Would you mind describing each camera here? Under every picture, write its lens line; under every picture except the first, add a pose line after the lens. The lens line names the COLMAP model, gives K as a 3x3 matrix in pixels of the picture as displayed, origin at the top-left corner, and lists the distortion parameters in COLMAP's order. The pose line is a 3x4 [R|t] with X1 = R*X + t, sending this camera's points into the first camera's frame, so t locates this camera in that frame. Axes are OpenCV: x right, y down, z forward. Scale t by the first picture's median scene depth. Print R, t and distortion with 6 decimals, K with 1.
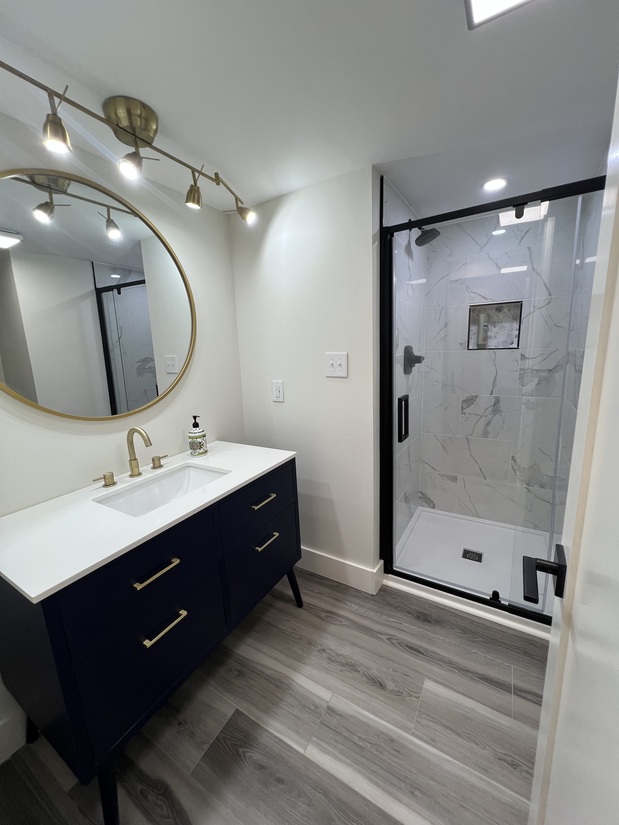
lens RADIAL K [[332.9, 0, 310.5], [0, 332.9, 411.0], [0, 0, 1]] dist [-0.000732, -0.000244]
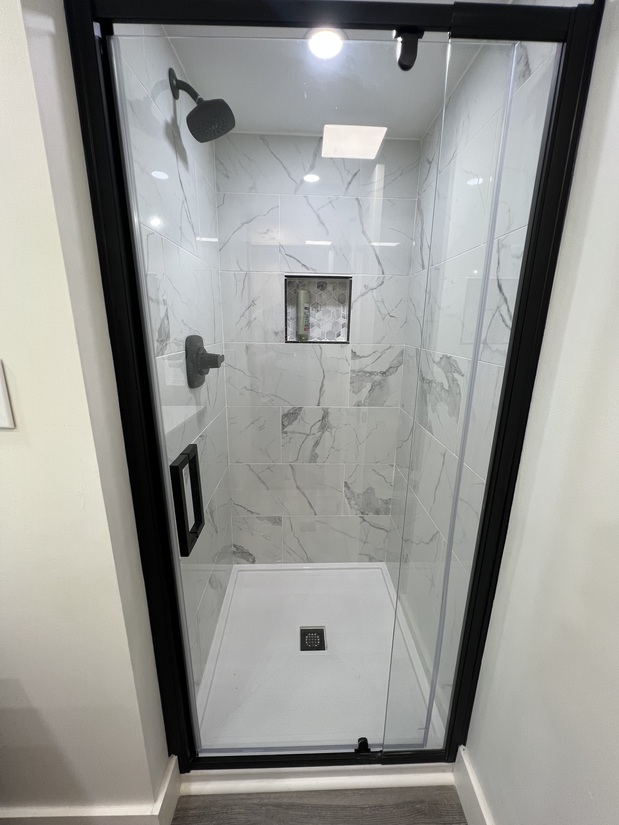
lens RADIAL K [[332.9, 0, 311.4], [0, 332.9, 411.5], [0, 0, 1]] dist [-0.000732, -0.000244]
pose [[0.840264, -0.092443, 0.534239, 0.142290], [0.057420, 0.994989, 0.081858, -0.097889], [-0.539129, -0.038106, 0.841361, 0.401024]]
